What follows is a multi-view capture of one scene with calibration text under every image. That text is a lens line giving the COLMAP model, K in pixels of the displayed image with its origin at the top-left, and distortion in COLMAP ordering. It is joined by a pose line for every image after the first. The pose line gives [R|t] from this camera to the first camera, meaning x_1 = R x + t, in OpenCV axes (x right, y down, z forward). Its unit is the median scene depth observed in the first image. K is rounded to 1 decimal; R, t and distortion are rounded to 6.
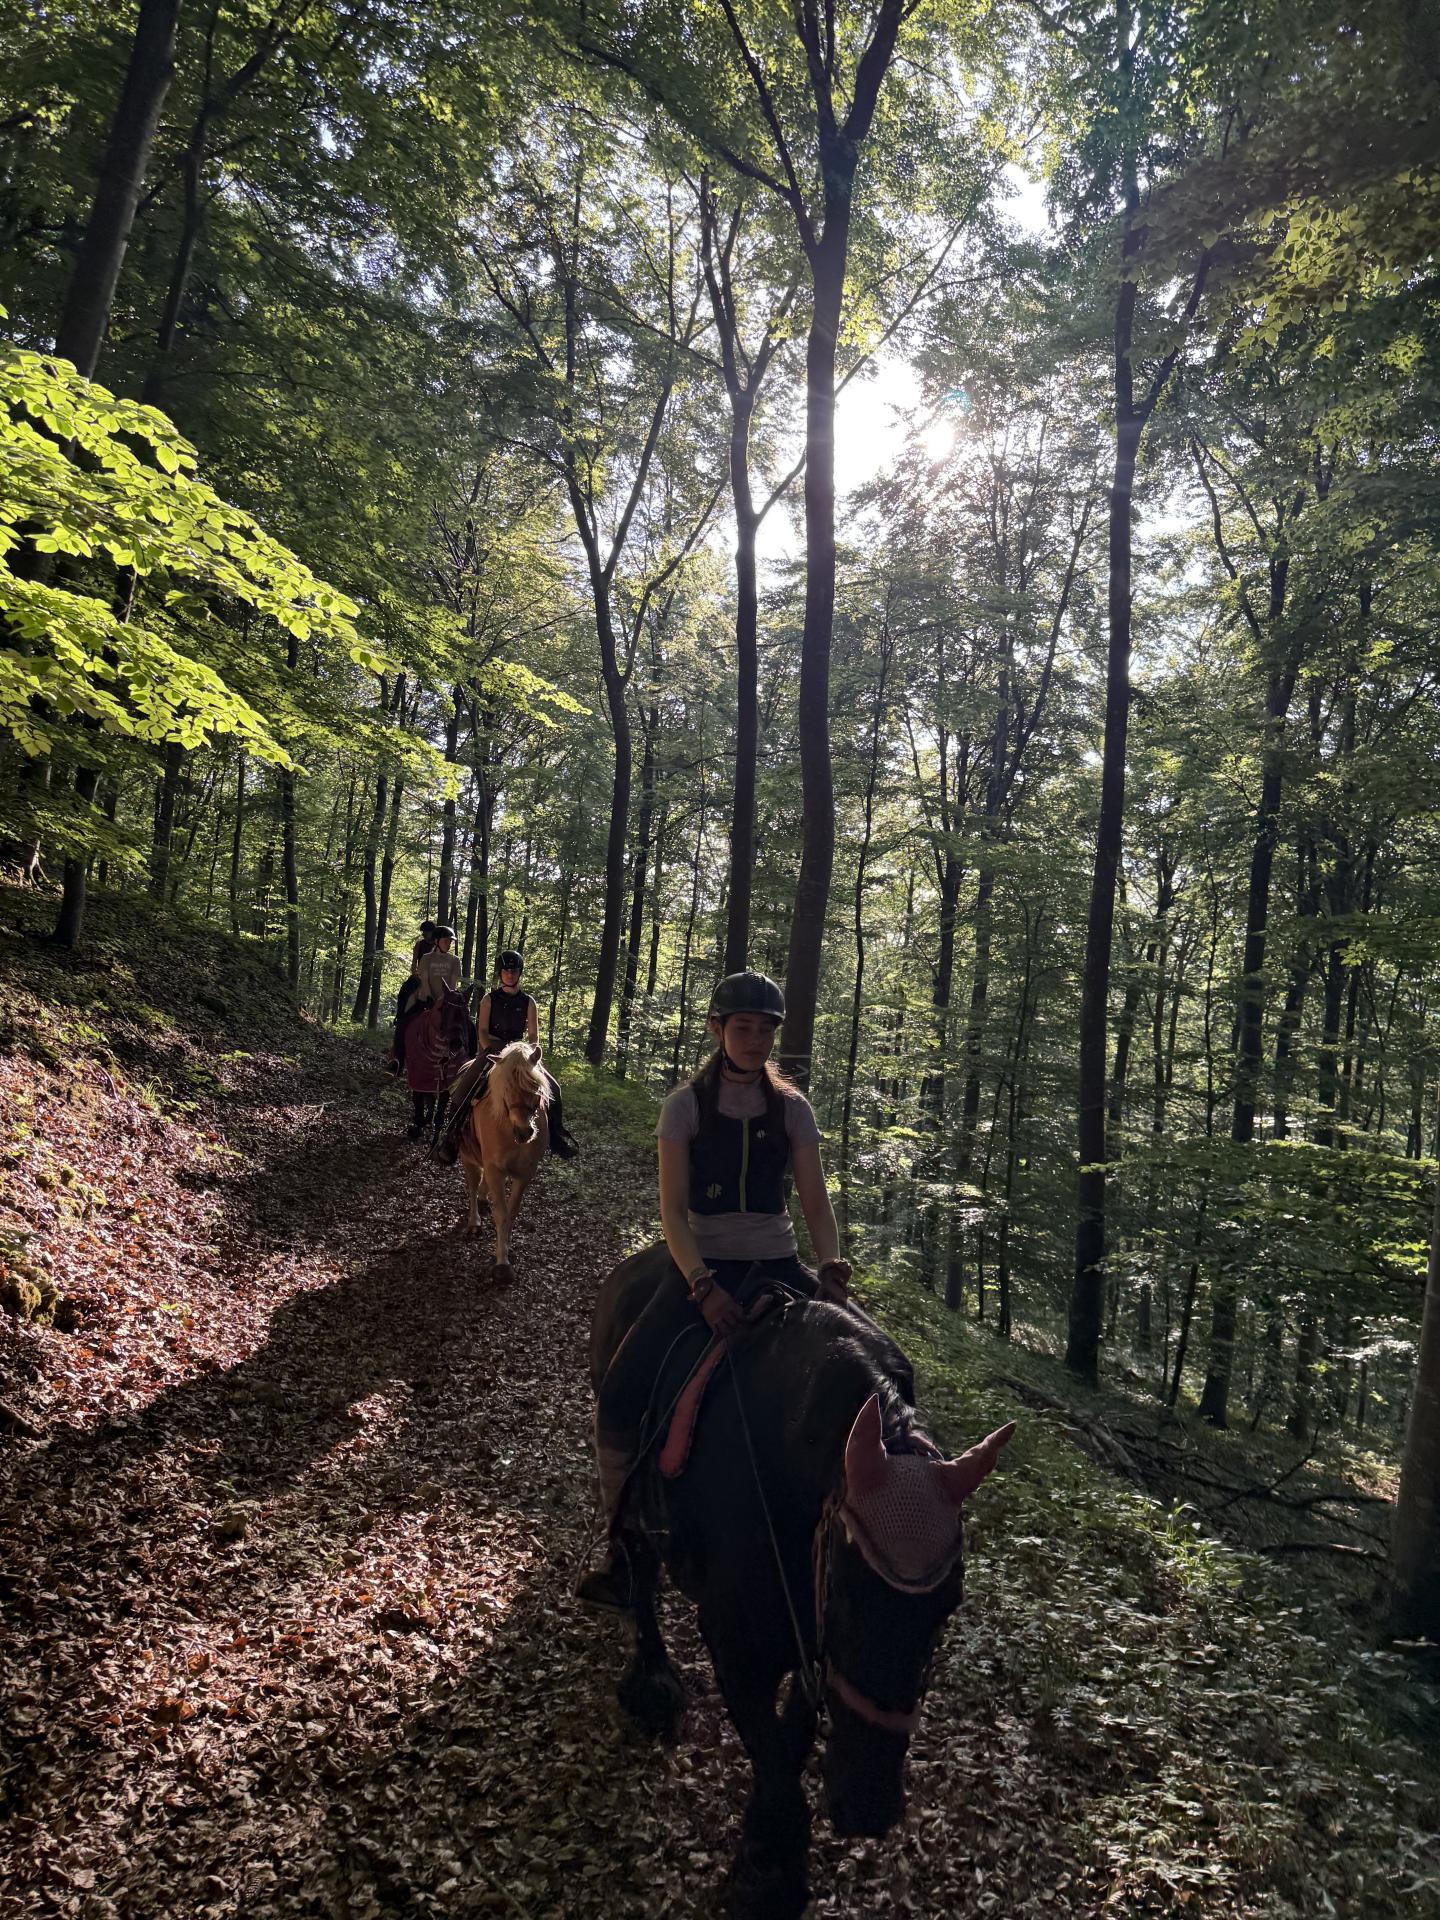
lens RADIAL K [[1351.5, 0, 720.0], [0, 1351.5, 960.0], [0, 0, 1]] dist [0.189974, -0.174177]
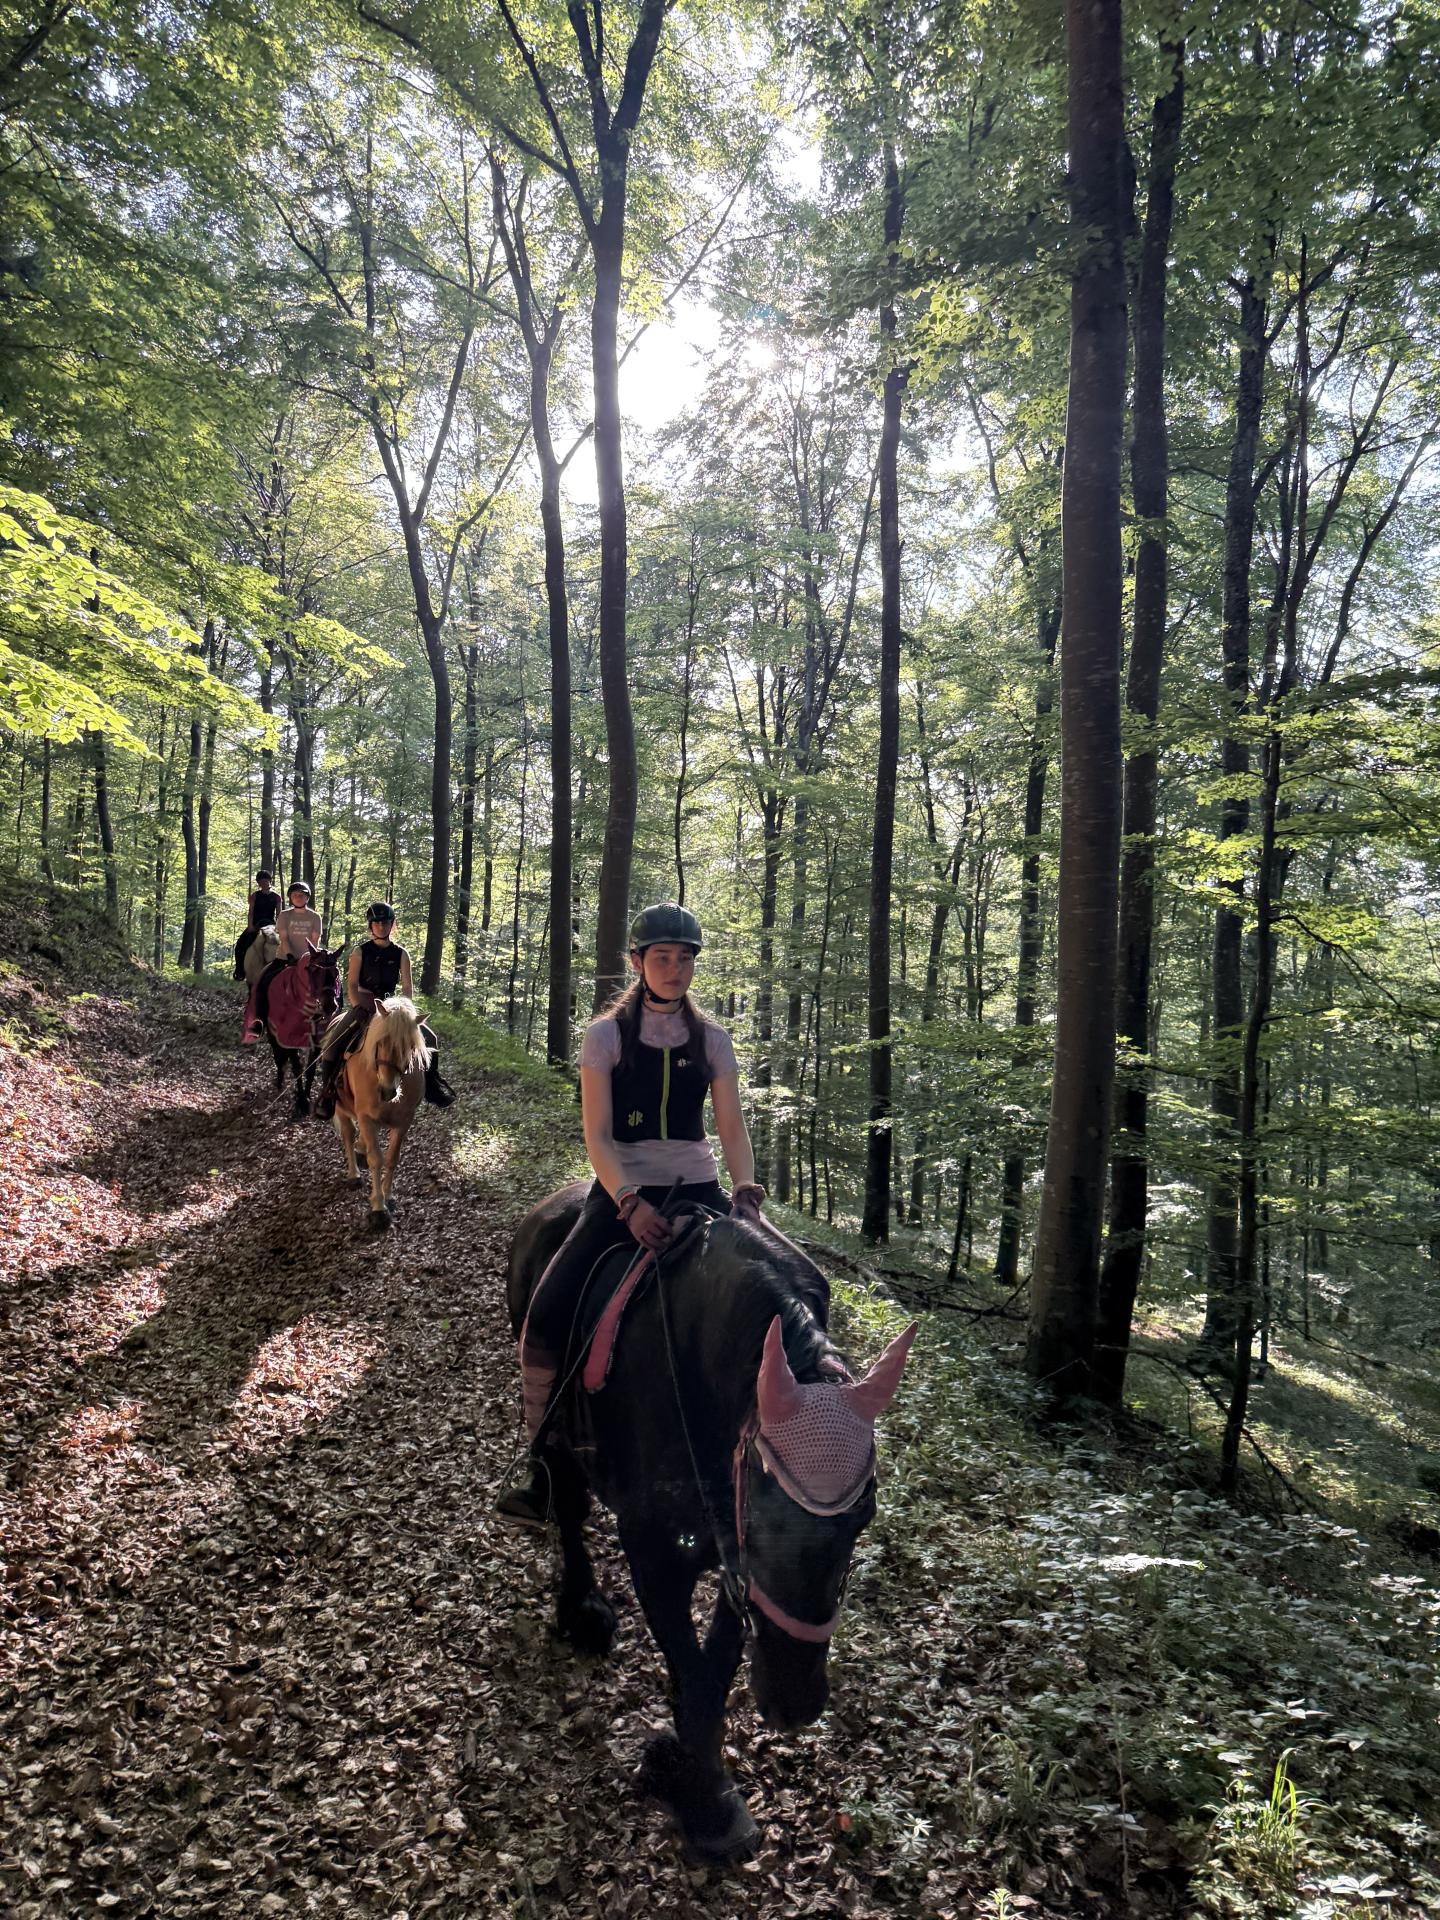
lens RADIAL K [[1396.3, 0, 717.6], [0, 1396.3, 942.3], [0, 0, 1]] dist [0.133318, -0.130440]
pose [[0.993362, -0.043895, 0.106323, 0.014277], [0.039829, 0.998403, 0.040069, 0.000314], [-0.107913, -0.035568, 0.993524, -0.083851]]
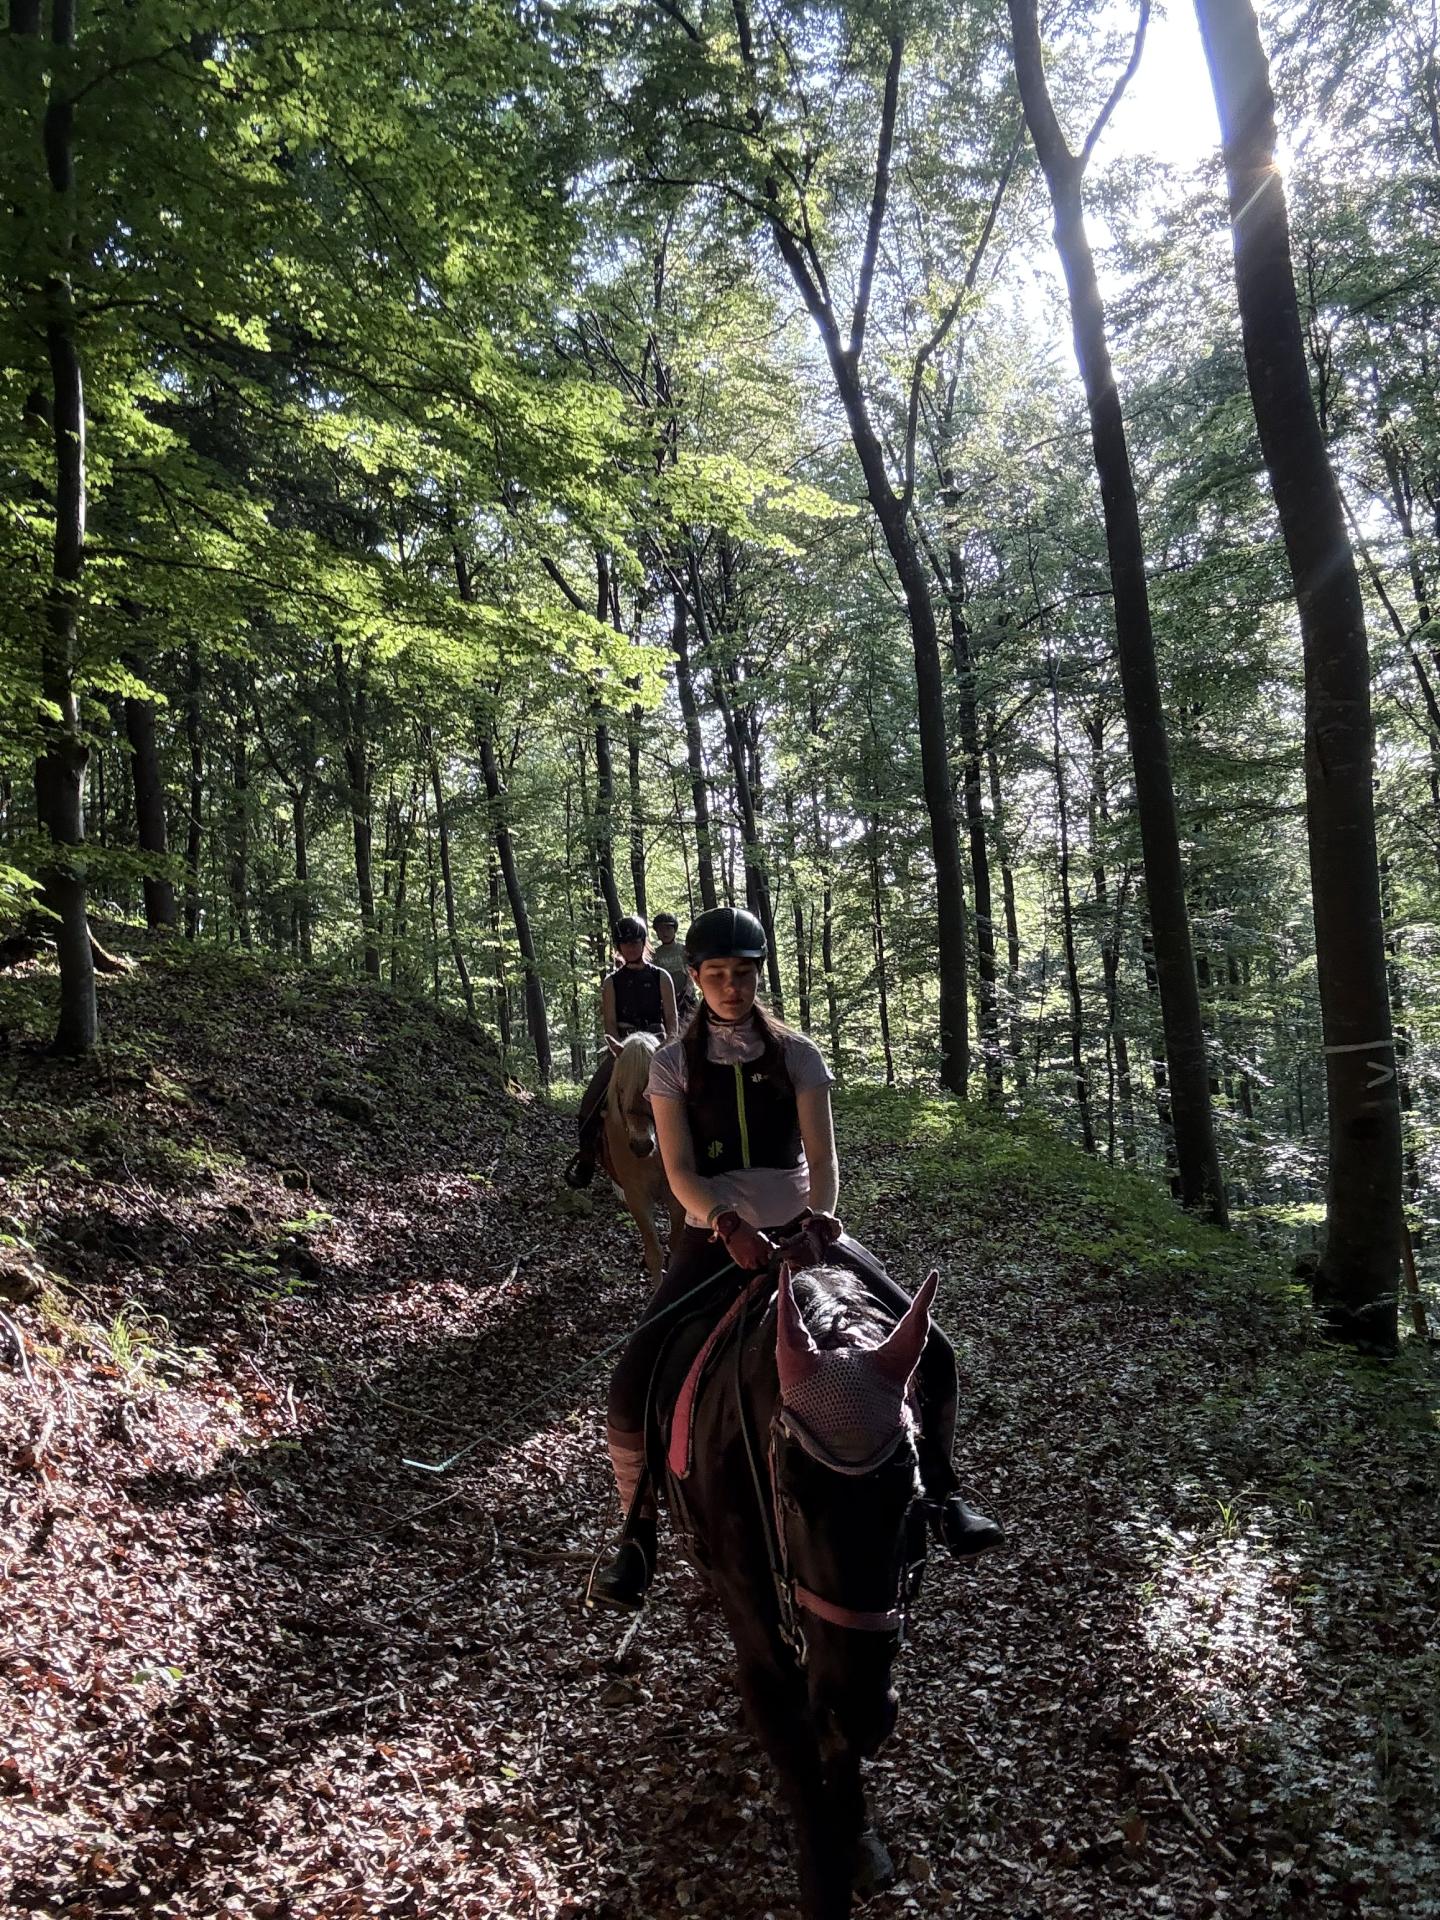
lens RADIAL K [[1667.2, 0, 719.7], [0, 1667.2, 994.4], [0, 0, 1]] dist [-0.000259, -0.003501]
pose [[0.961812, -0.165833, -0.217753, -0.022324], [0.172654, 0.984903, 0.012543, 0.001180], [0.212386, -0.049660, 0.975923, 0.206304]]
